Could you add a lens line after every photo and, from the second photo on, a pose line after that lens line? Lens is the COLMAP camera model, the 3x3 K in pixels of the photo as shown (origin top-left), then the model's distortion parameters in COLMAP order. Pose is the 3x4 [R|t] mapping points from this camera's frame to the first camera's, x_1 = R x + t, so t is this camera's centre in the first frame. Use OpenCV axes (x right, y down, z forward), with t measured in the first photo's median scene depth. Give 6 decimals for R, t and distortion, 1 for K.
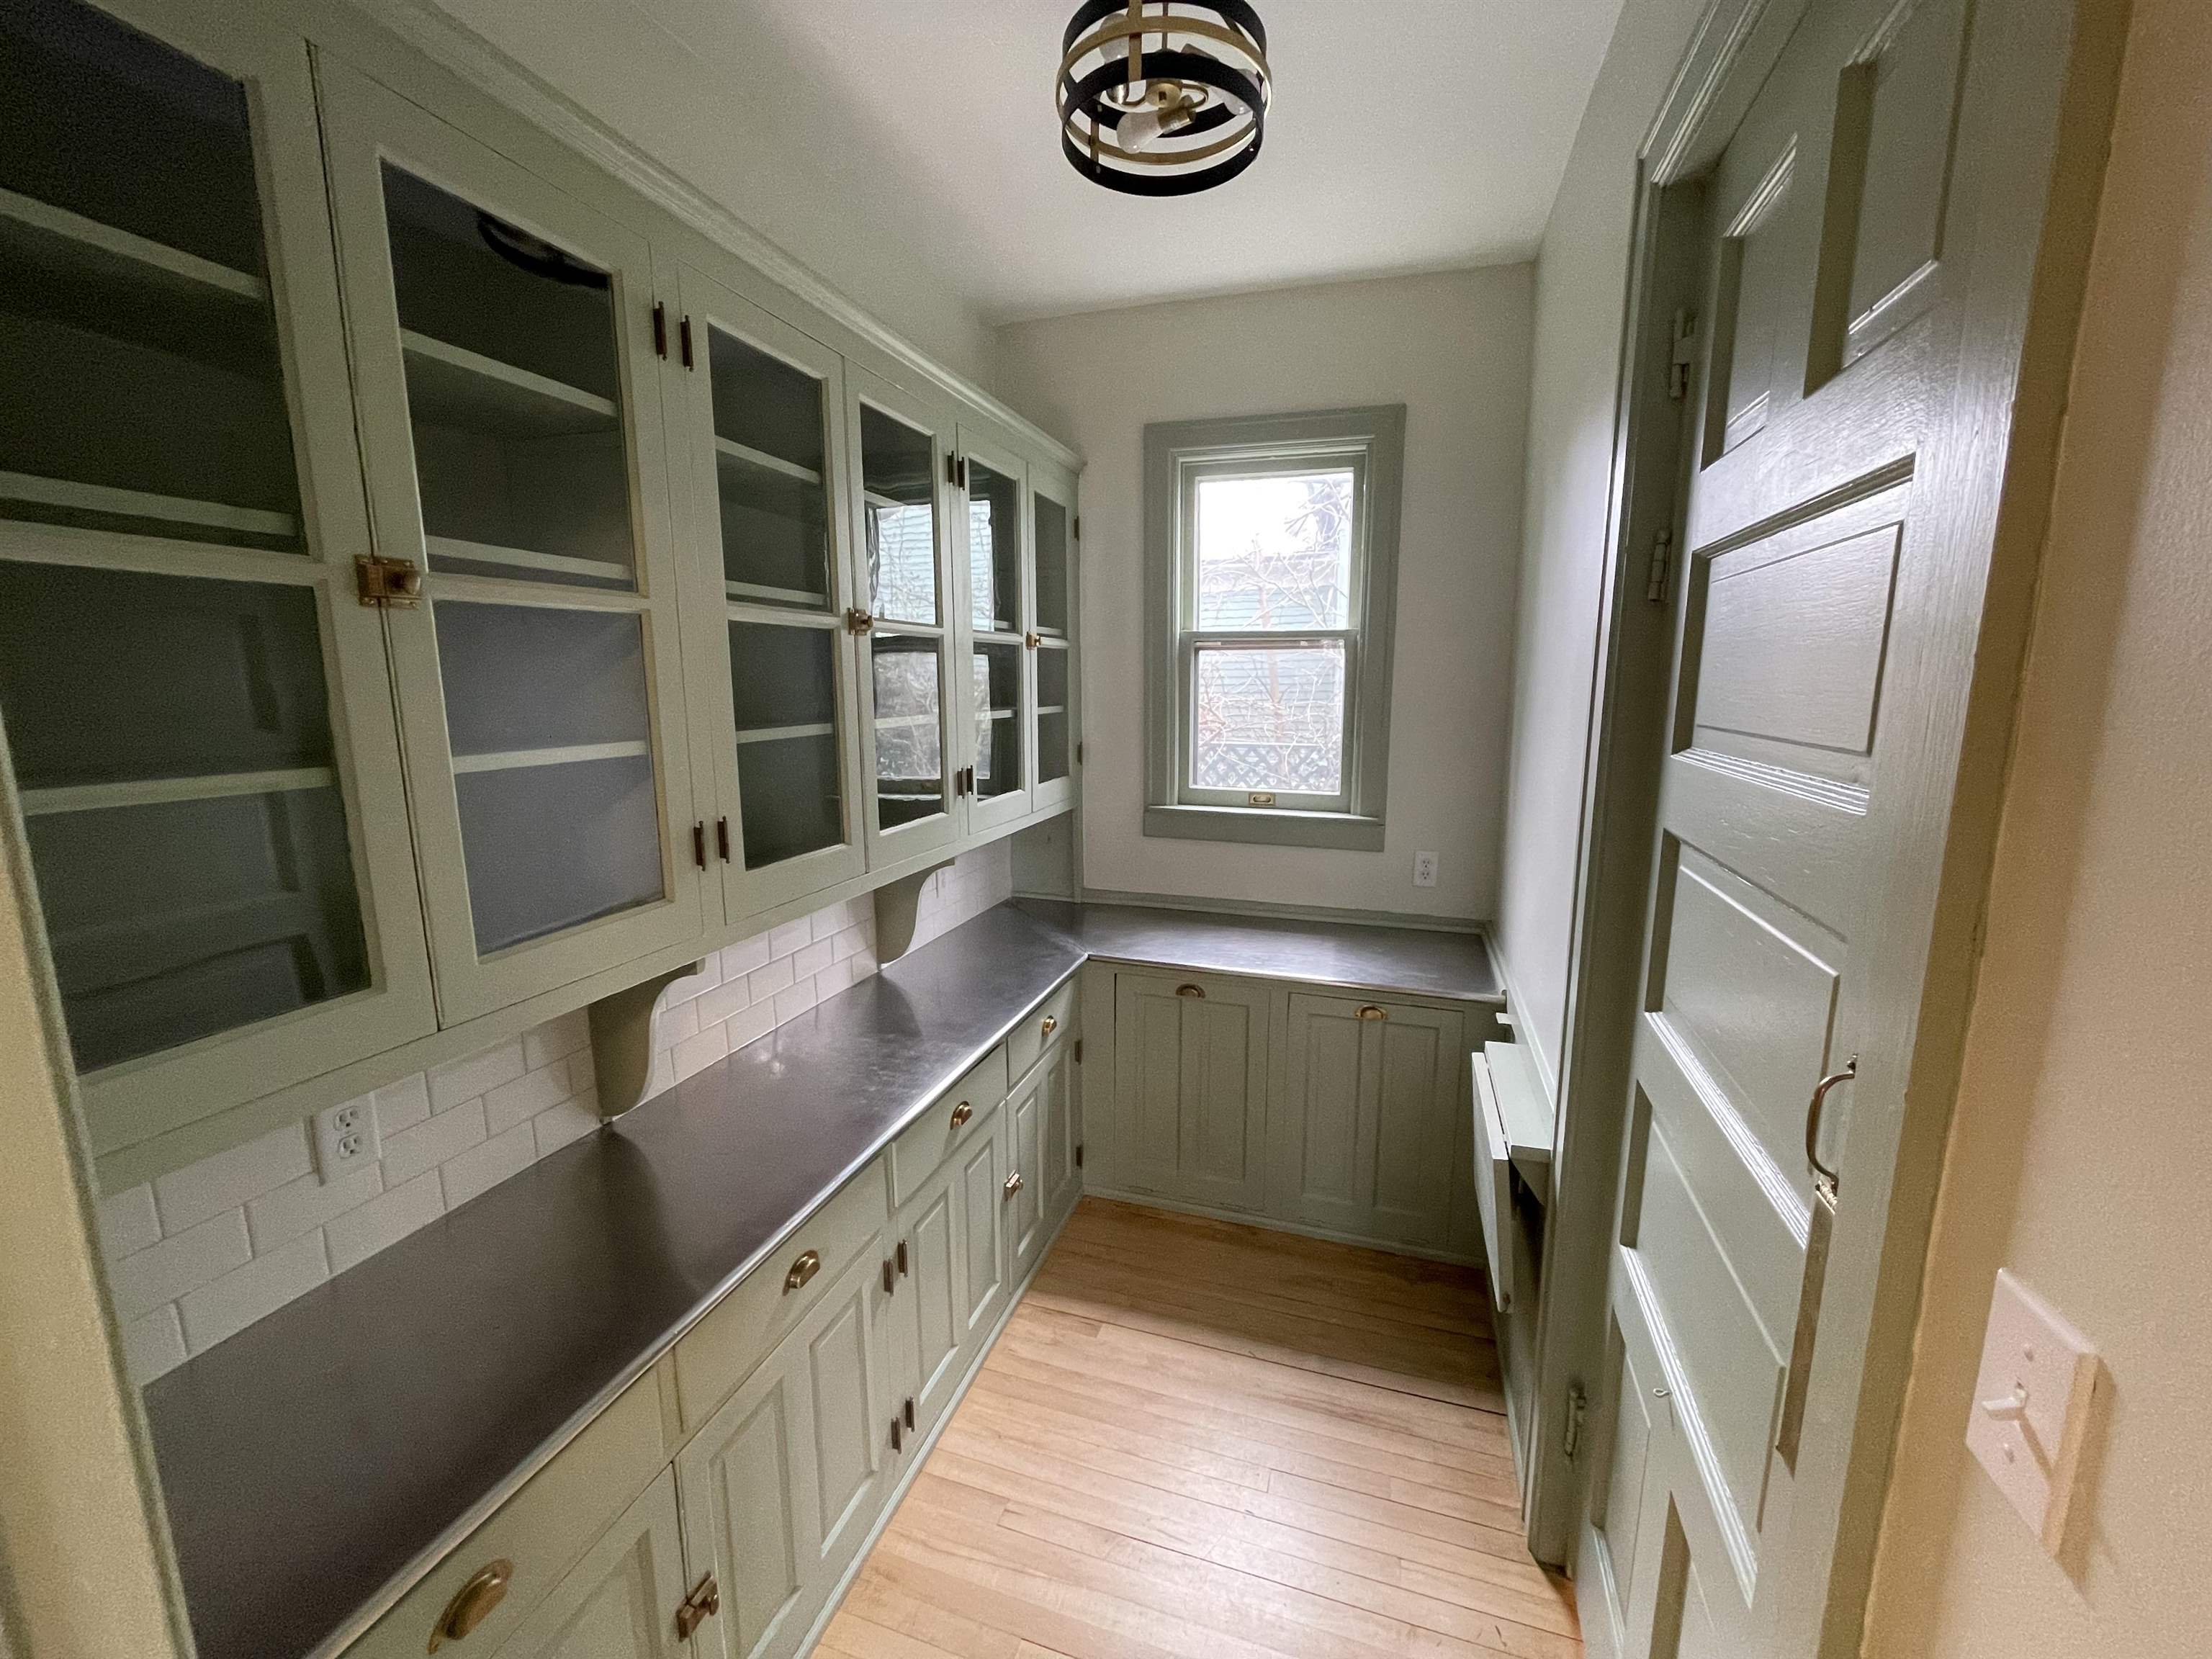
lens RADIAL K [[897.1, 0, 1106.0], [0, 897.1, 829.5], [0, 0, 1]] dist [-0.000213, -0.000060]
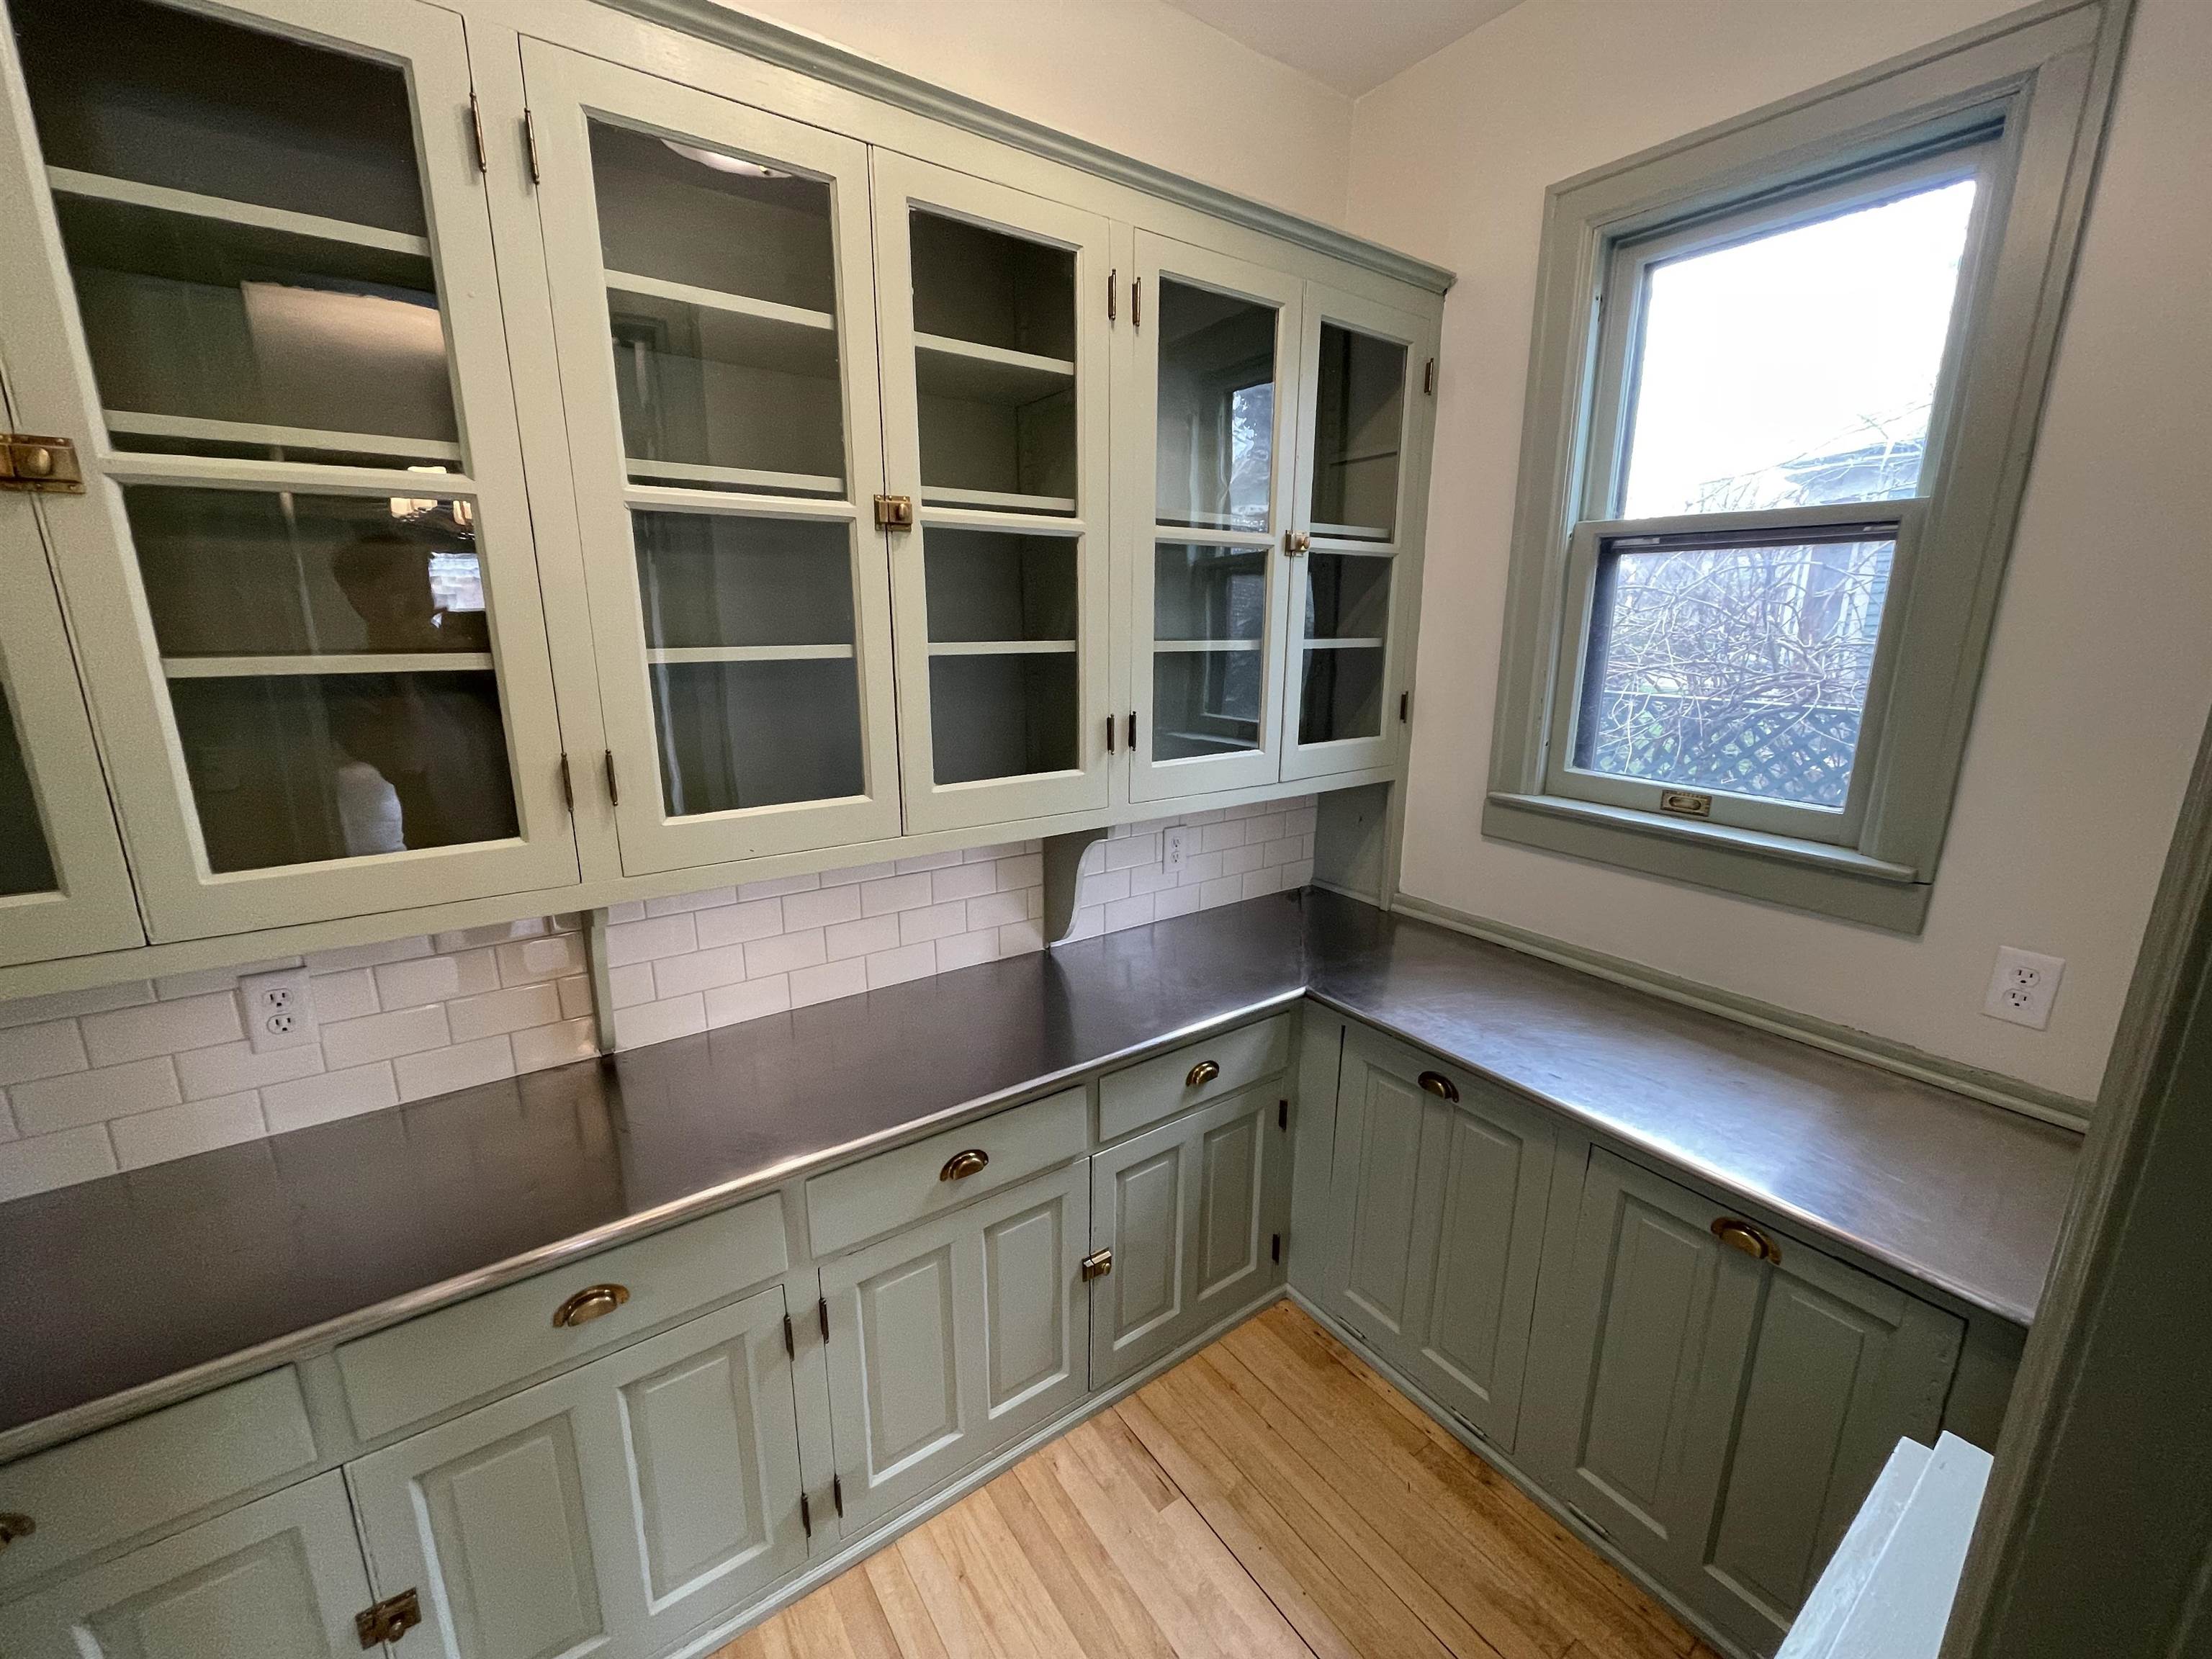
lens RADIAL K [[897.1, 0, 1106.0], [0, 897.1, 829.5], [0, 0, 1]] dist [-0.000213, -0.000060]
pose [[0.801946, 0.146539, -0.579146, 0.244107], [-0.107142, 0.989010, 0.101885, -0.041780], [0.587711, -0.019656, 0.808832, 0.328288]]
